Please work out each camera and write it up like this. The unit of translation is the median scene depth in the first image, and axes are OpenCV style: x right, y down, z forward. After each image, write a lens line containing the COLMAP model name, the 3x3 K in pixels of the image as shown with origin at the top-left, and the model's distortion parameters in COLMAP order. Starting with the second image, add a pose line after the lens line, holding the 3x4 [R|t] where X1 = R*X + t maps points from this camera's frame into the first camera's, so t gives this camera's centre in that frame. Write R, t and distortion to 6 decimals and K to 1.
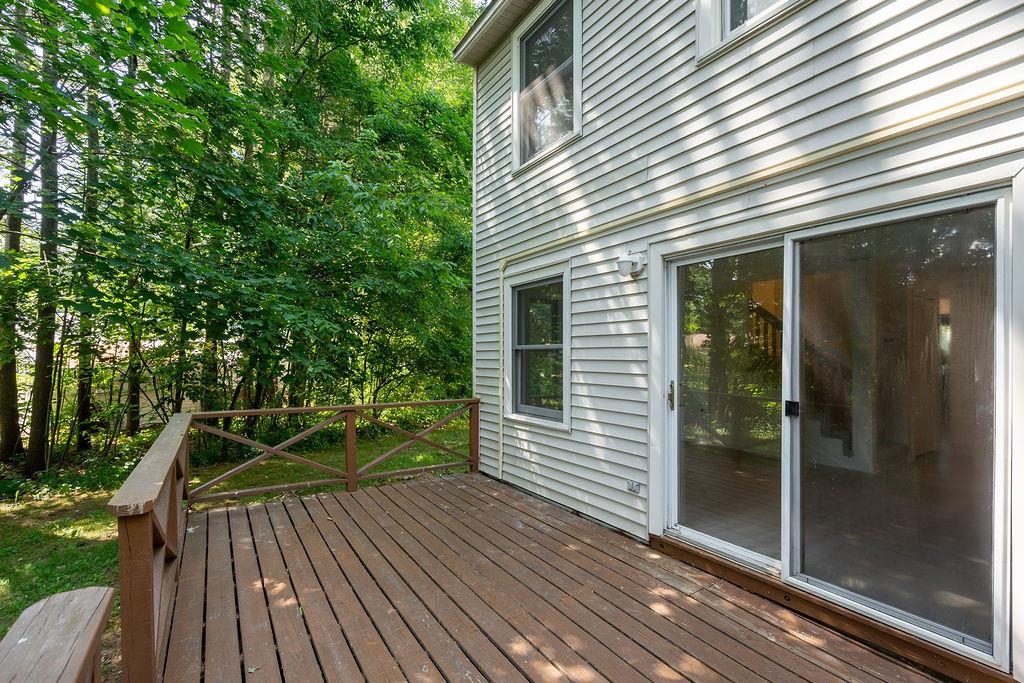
lens RADIAL K [[465.8, 0, 513.2], [0, 465.8, 359.6], [0, 0, 1]] dist [0.000267, 0.000131]
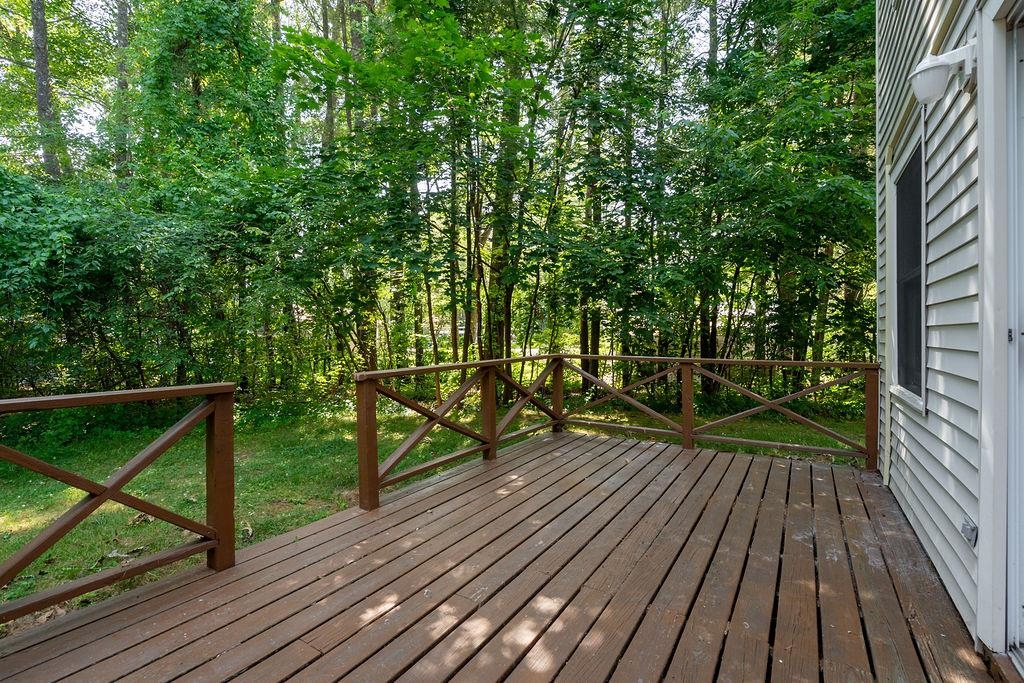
lens RADIAL K [[465.9, 0, 512.0], [0, 465.9, 341.5], [0, 0, 1]] dist [0.002535, 0.000180]
pose [[0.411128, 0.011231, -0.911509, 0.487905], [-0.002389, 0.999934, 0.011243, 0.071609], [0.911575, -0.002444, 0.411127, 0.364648]]
